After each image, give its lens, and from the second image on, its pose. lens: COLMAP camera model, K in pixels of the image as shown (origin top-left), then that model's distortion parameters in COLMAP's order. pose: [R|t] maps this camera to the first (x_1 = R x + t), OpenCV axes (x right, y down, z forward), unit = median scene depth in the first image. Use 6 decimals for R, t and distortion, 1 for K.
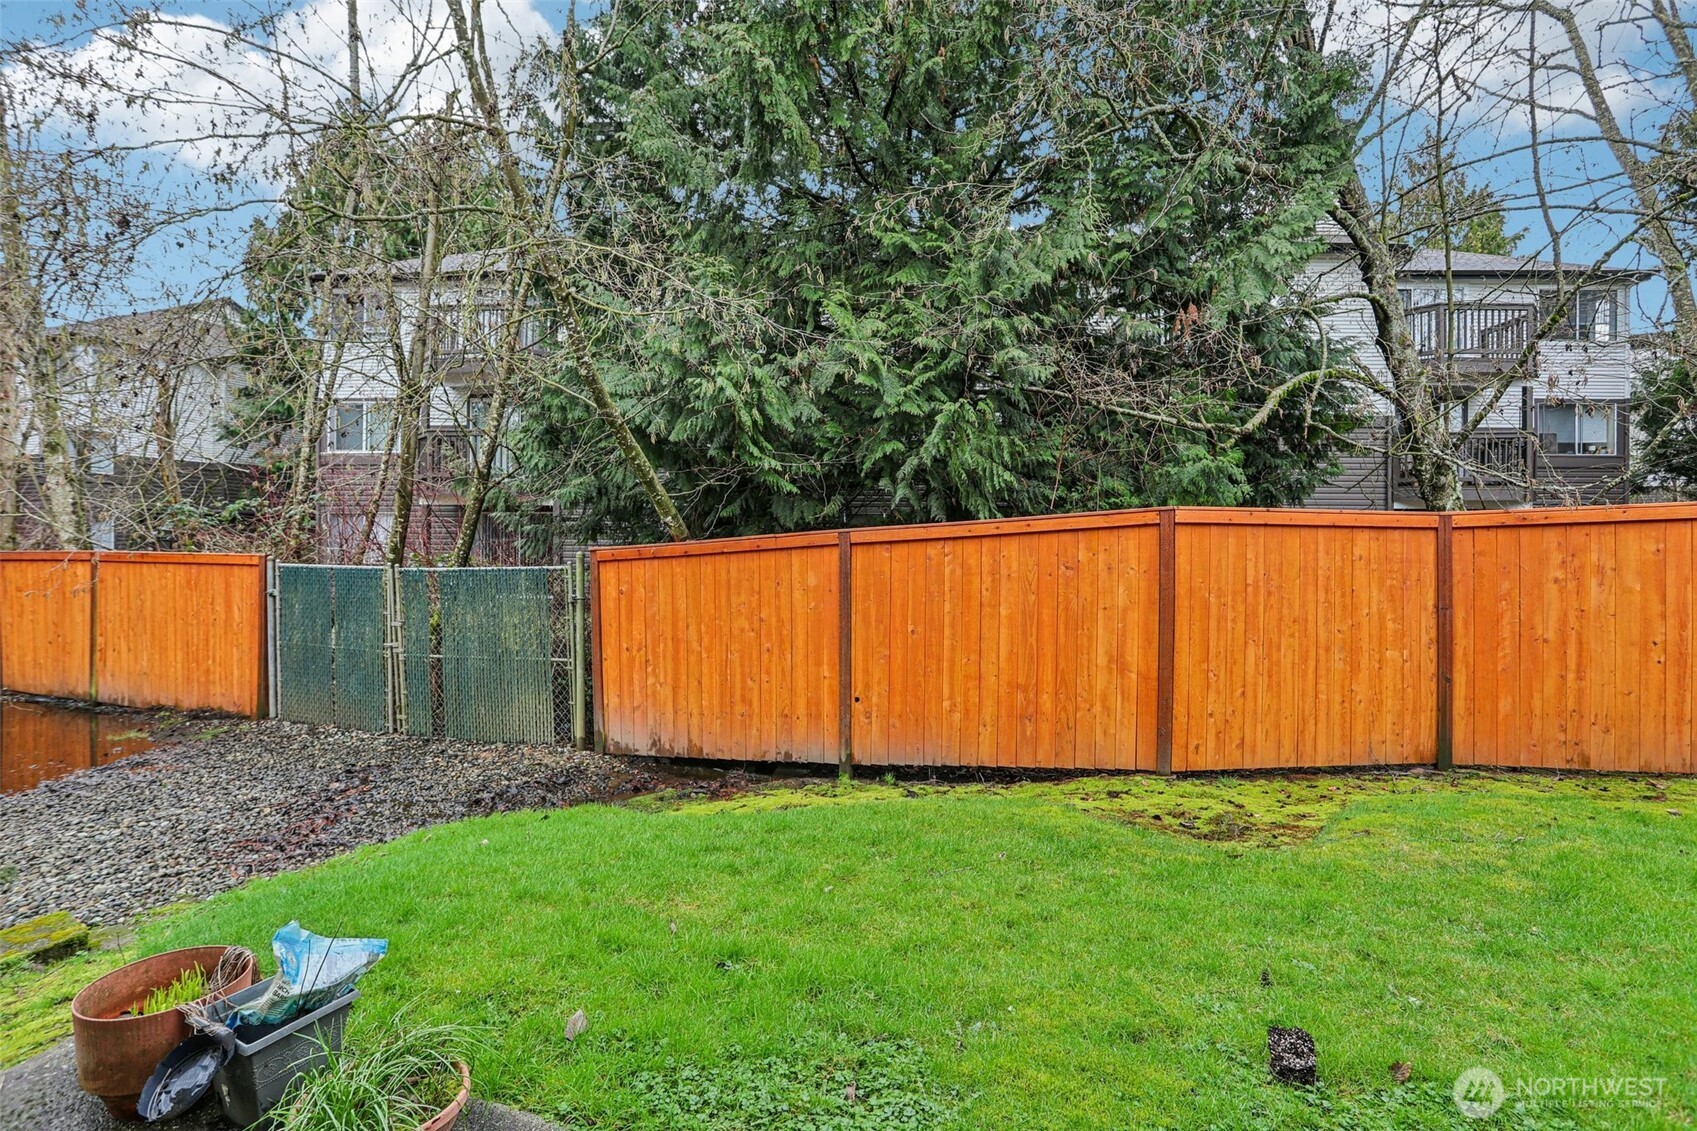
lens RADIAL K [[829.0, 0, 850.0], [0, 829.0, 540.2], [0, 0, 1]] dist [-0.071926, 0.022385]
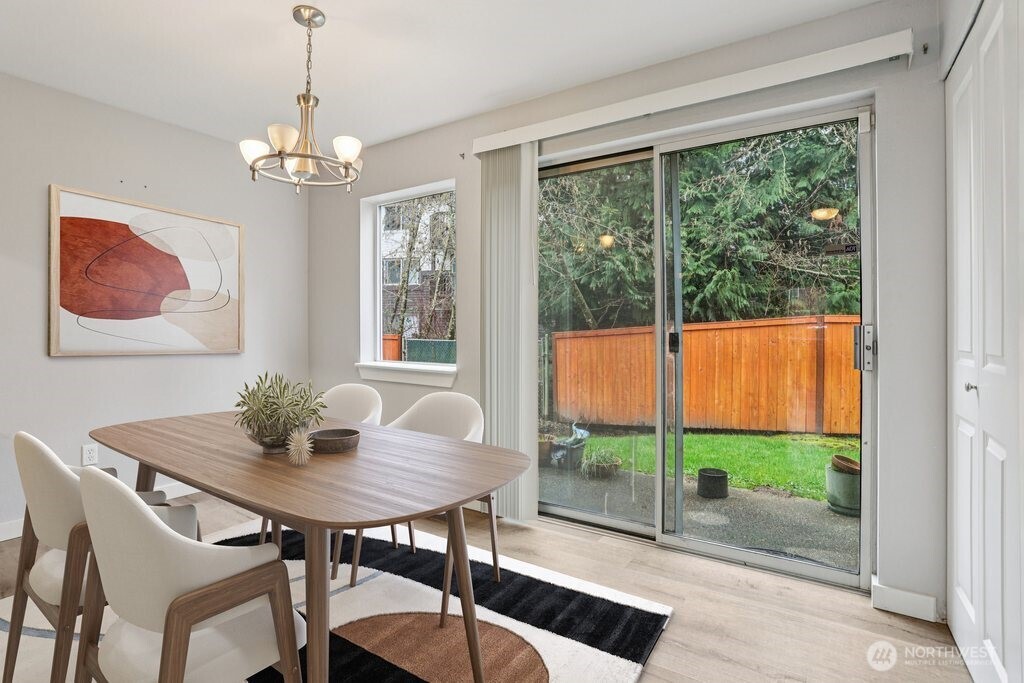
lens RADIAL K [[500.5, 0, 514.4], [0, 500.5, 330.2], [0, 0, 1]] dist [-0.068535, 0.030222]
pose [[0.973783, 0.001722, -0.227471, -0.113494], [-0.001058, 0.999995, 0.003044, -0.002377], [0.227475, -0.002724, 0.973780, -0.447883]]
